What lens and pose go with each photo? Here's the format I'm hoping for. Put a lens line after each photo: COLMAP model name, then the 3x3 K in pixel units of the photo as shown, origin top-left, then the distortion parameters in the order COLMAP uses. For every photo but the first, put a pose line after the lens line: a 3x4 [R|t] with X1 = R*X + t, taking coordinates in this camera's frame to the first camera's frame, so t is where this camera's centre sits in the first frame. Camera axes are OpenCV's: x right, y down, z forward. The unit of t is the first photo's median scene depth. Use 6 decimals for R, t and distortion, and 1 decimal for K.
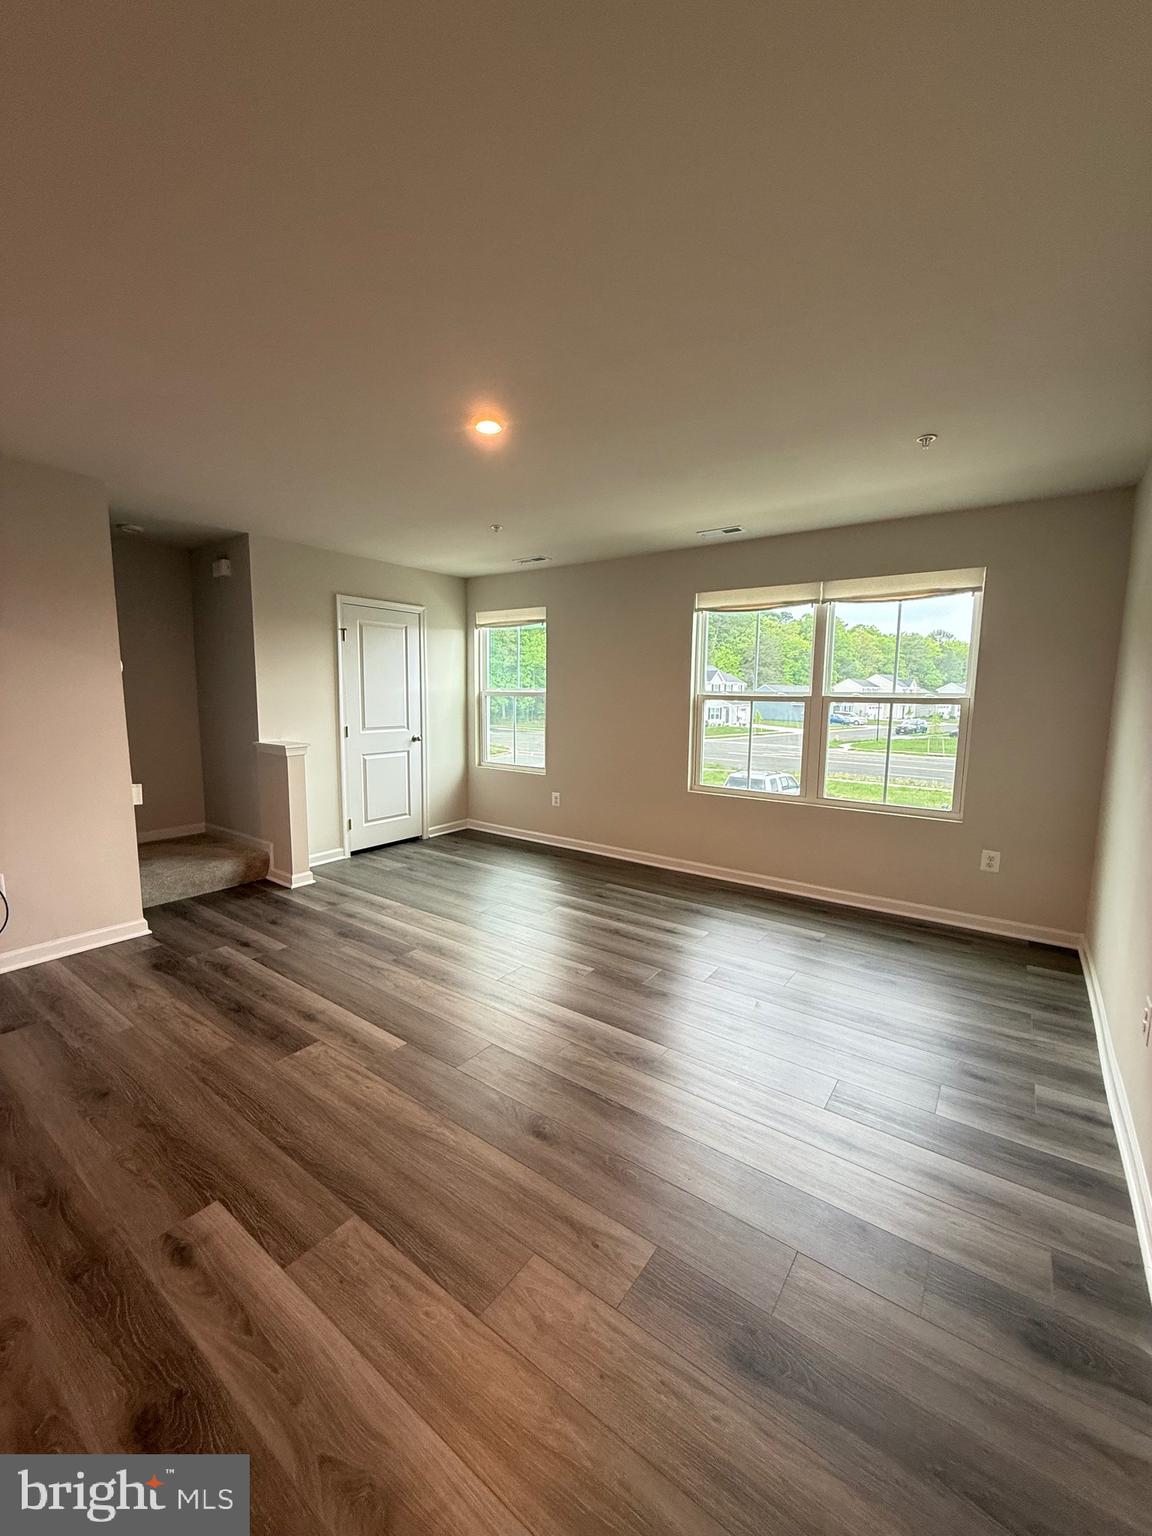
lens RADIAL K [[608.3, 0, 576.1], [0, 608.3, 768.1], [0, 0, 1]] dist [-0.001082, -0.000105]
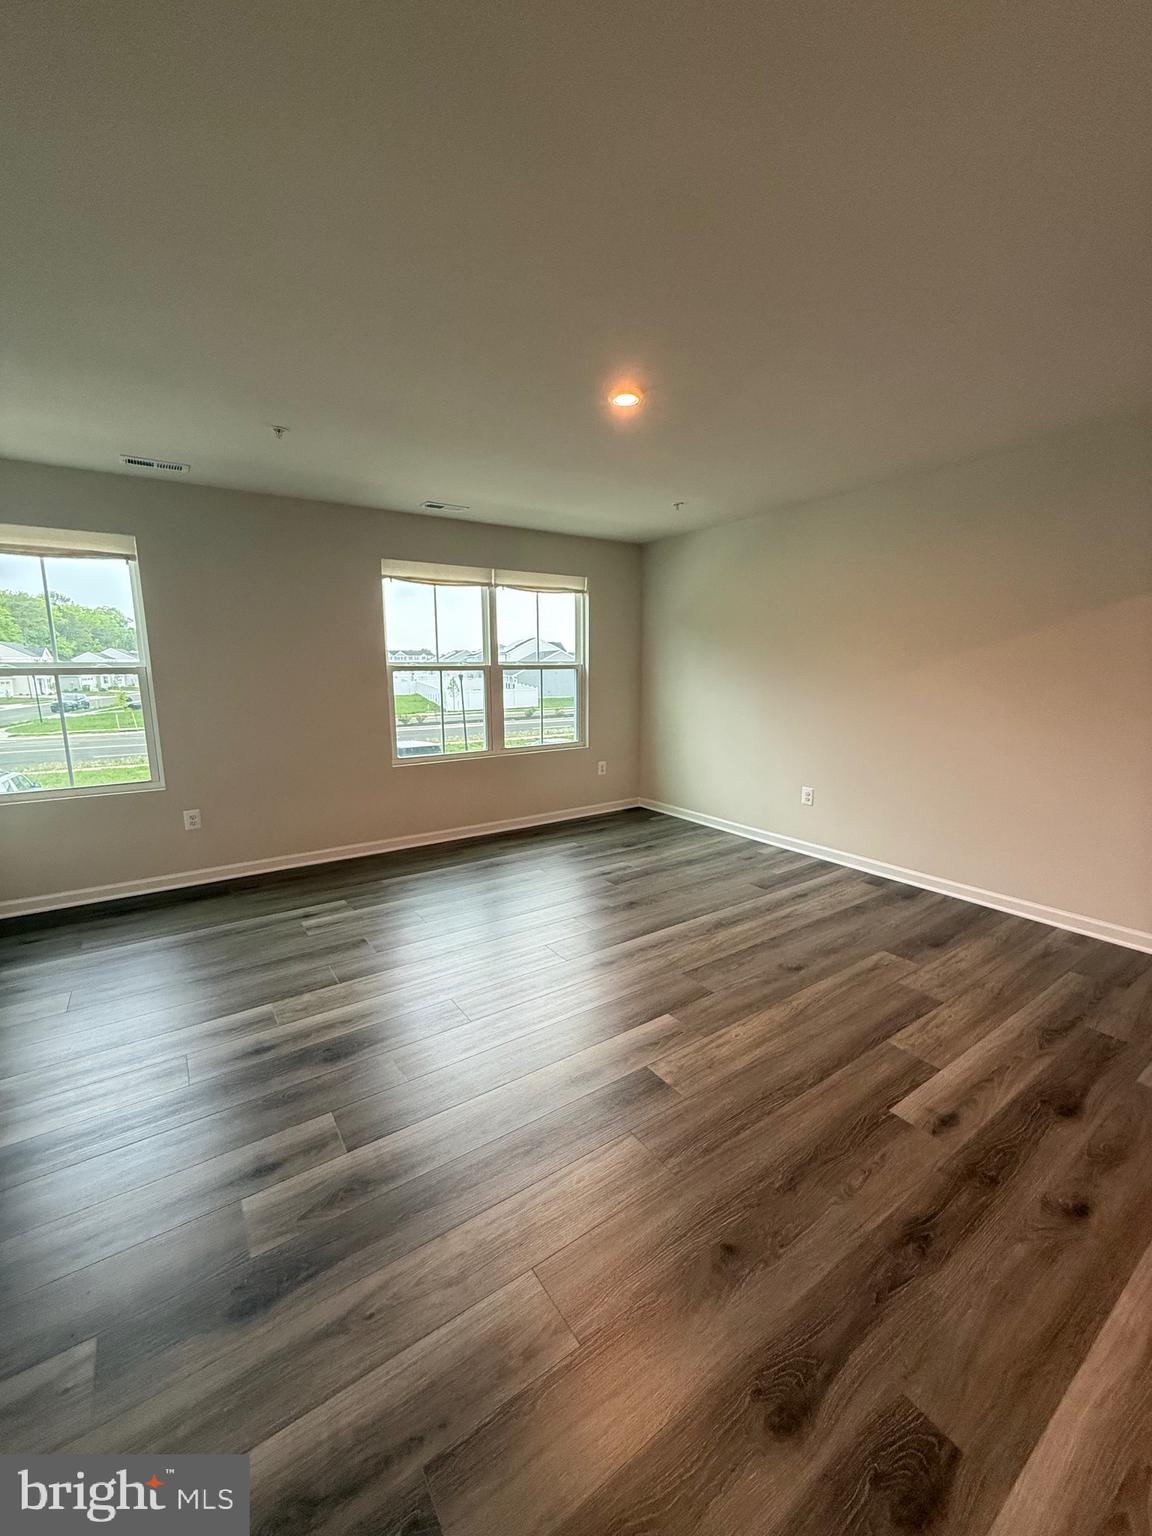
lens RADIAL K [[608.3, 0, 578.9], [0, 608.3, 764.4], [0, 0, 1]] dist [-0.001082, -0.000105]
pose [[0.334007, -0.167725, 0.927528, -0.767310], [0.127330, 0.983049, 0.131912, -0.068958], [-0.933930, 0.074043, 0.349702, 0.483784]]
